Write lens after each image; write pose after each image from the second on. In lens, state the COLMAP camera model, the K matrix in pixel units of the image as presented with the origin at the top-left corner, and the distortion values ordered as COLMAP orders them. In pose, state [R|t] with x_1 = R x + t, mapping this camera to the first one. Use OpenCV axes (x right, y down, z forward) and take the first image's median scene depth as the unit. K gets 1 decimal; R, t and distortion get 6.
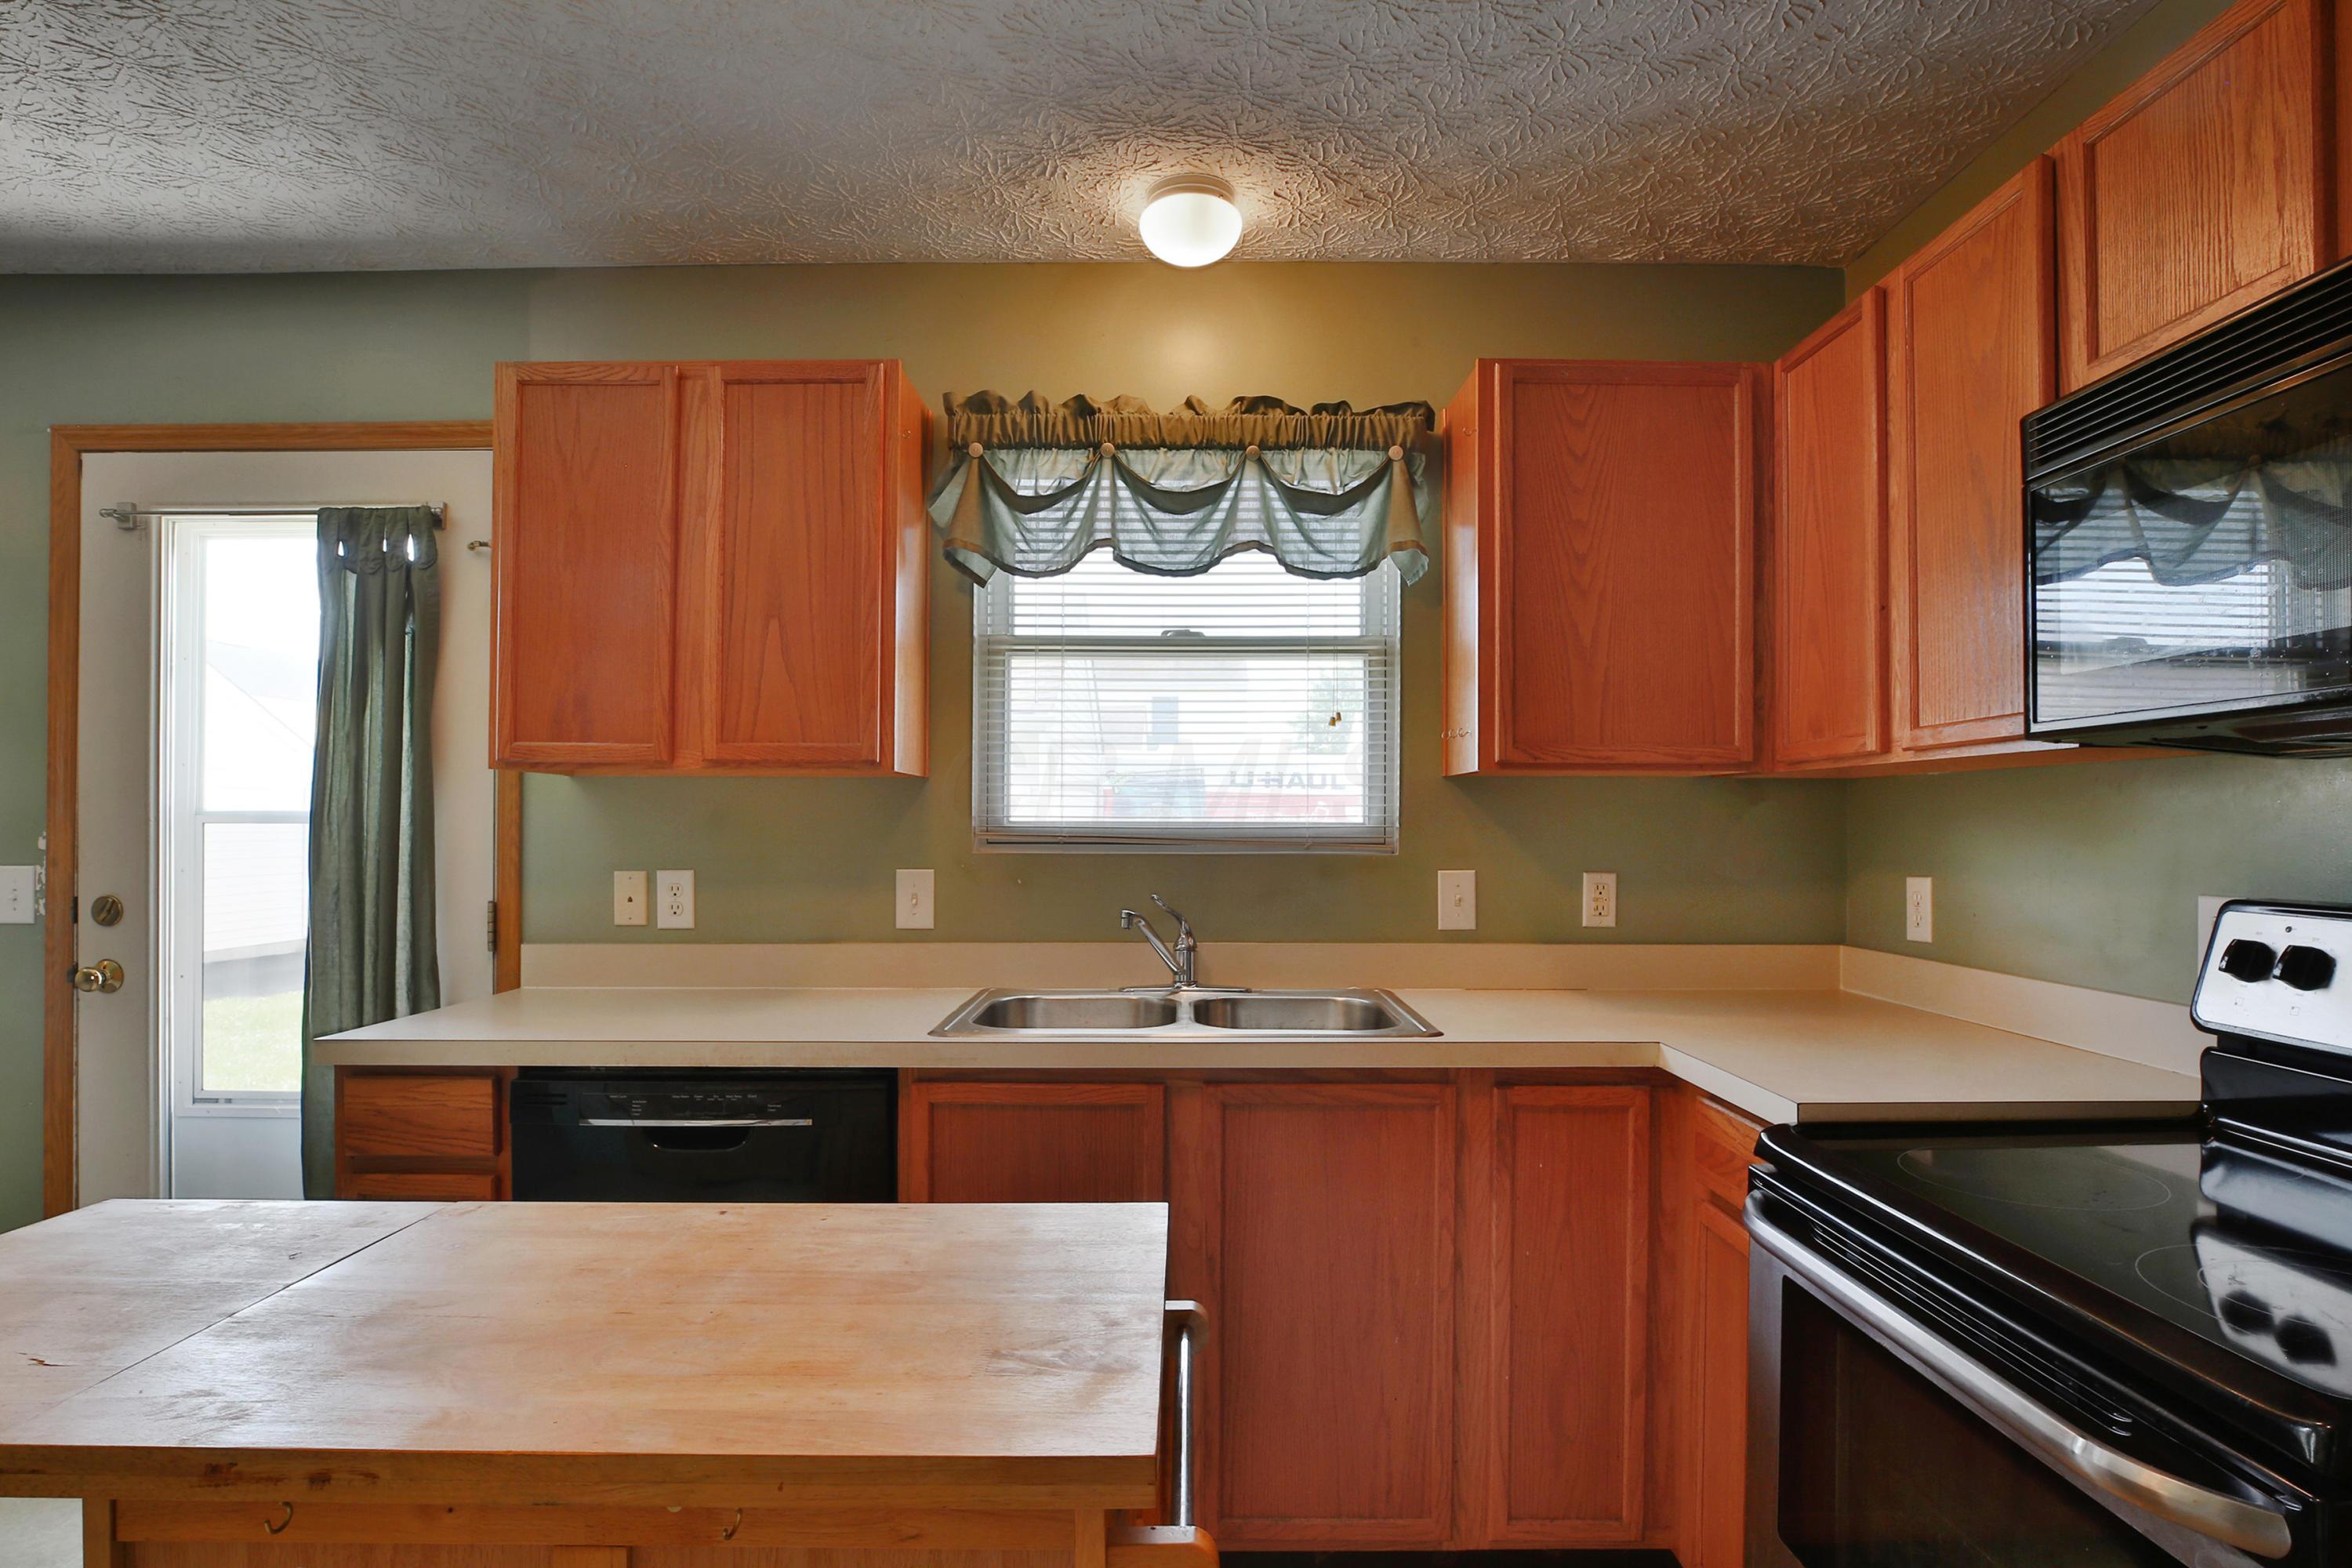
lens RADIAL K [[1245.4, 0, 1179.4], [0, 1245.4, 819.5], [0, 0, 1]] dist [-0.035938, 0.007594]
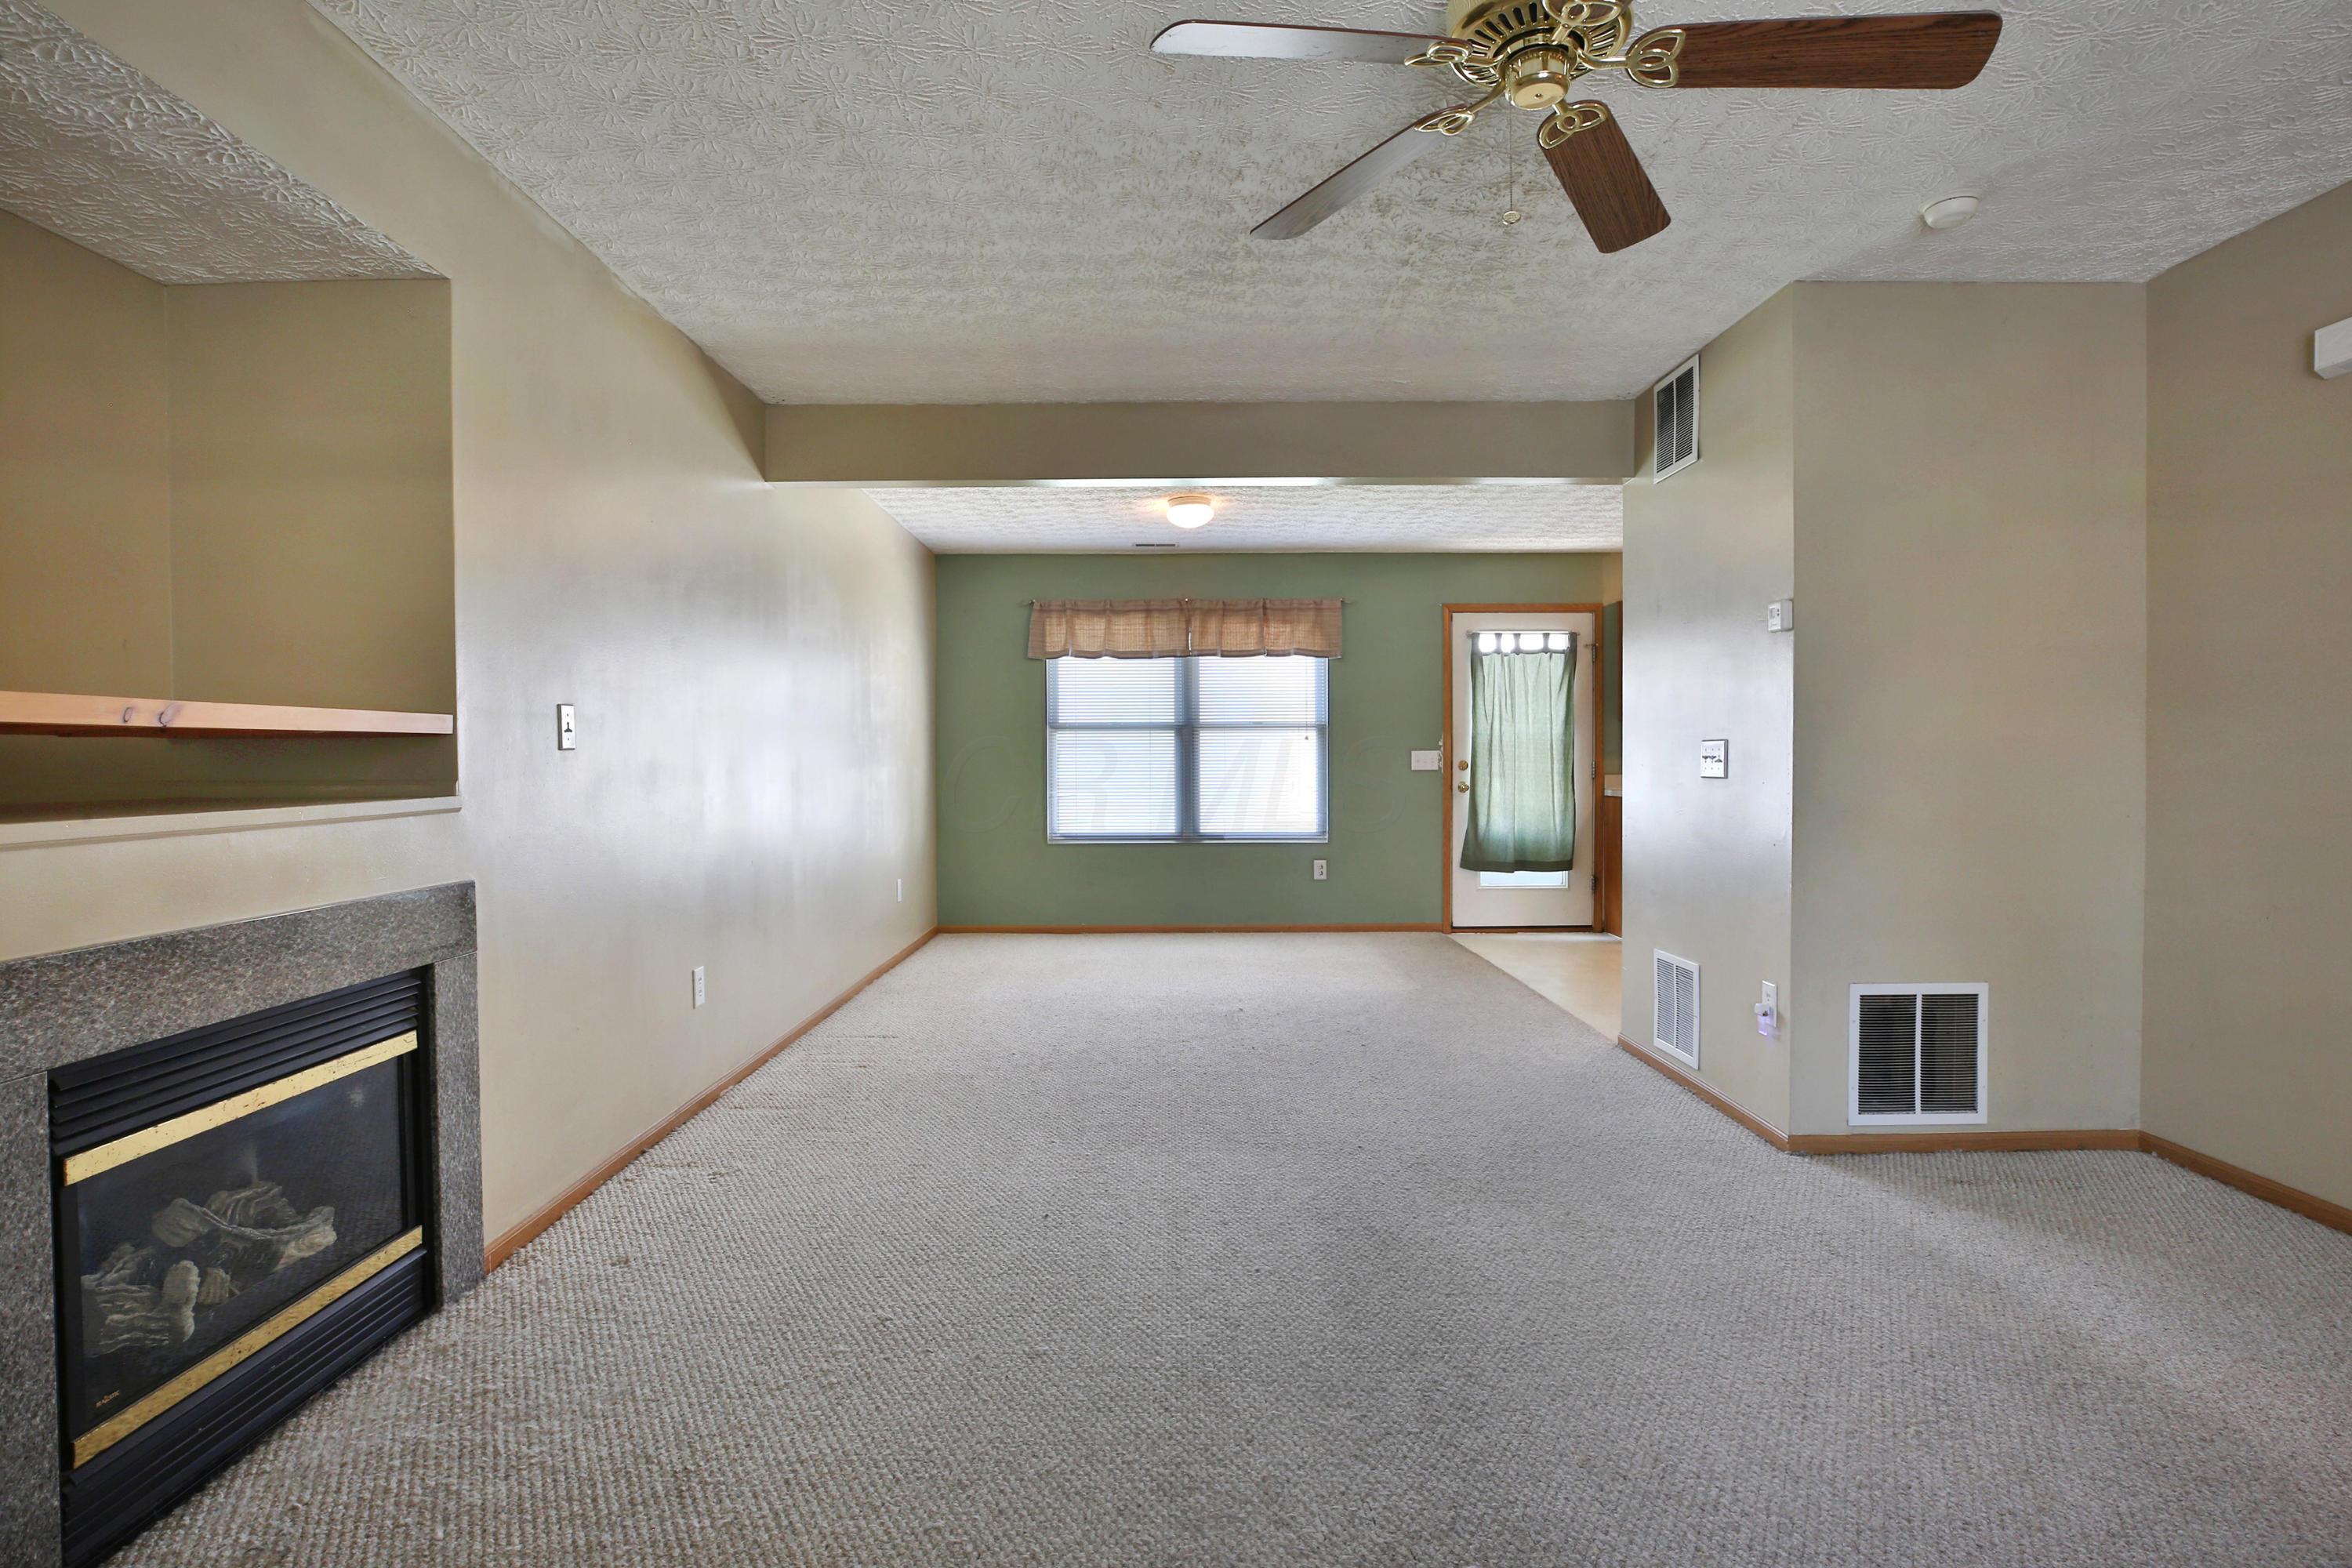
lens RADIAL K [[1212.5, 0, 1173.1], [0, 1212.5, 777.7], [0, 0, 1]] dist [-0.022283, 0.002555]
pose [[0.999932, -0.007389, 0.009051, -1.686853], [0.007233, 0.999827, 0.017157, 0.050156], [-0.009176, -0.017090, 0.999812, -2.049600]]
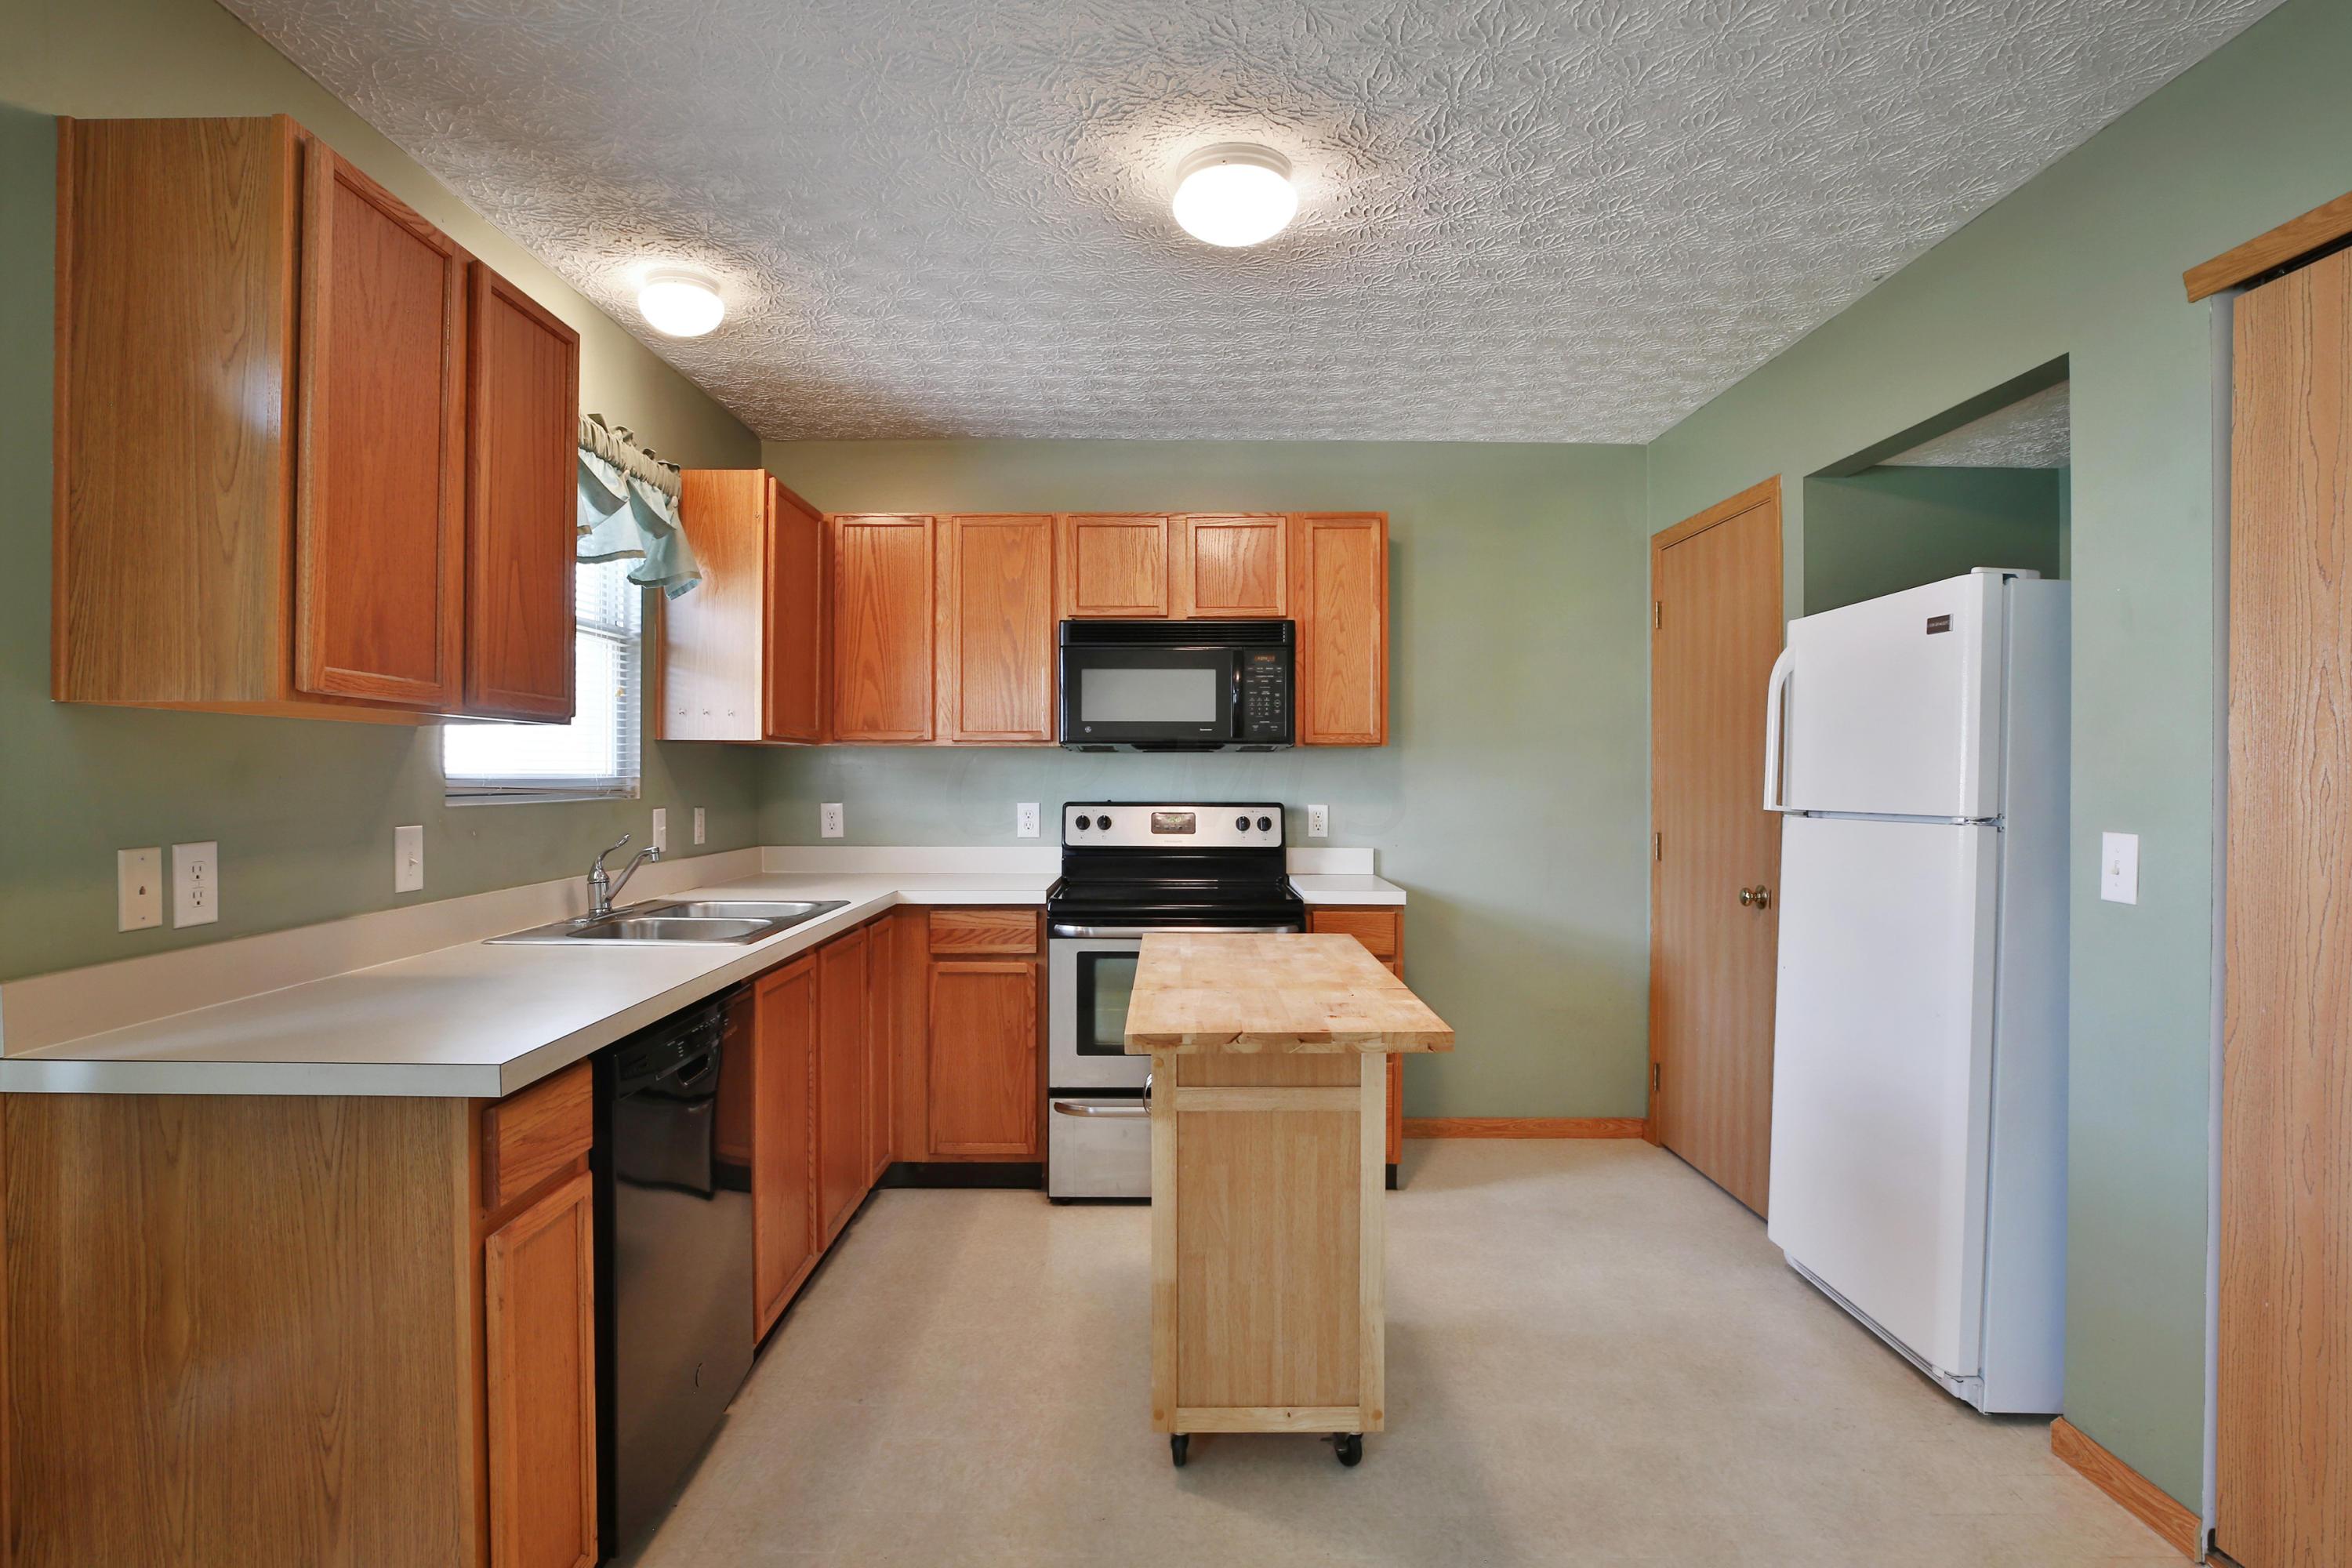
lens RADIAL K [[1212.5, 0, 1168.8], [0, 1212.5, 771.2], [0, 0, 1]] dist [-0.022283, 0.002555]
pose [[0.002866, -0.000413, 0.999996, -1.133066], [-0.005807, 0.999983, 0.000430, -0.004032], [-0.999979, -0.005808, 0.002863, 0.455247]]
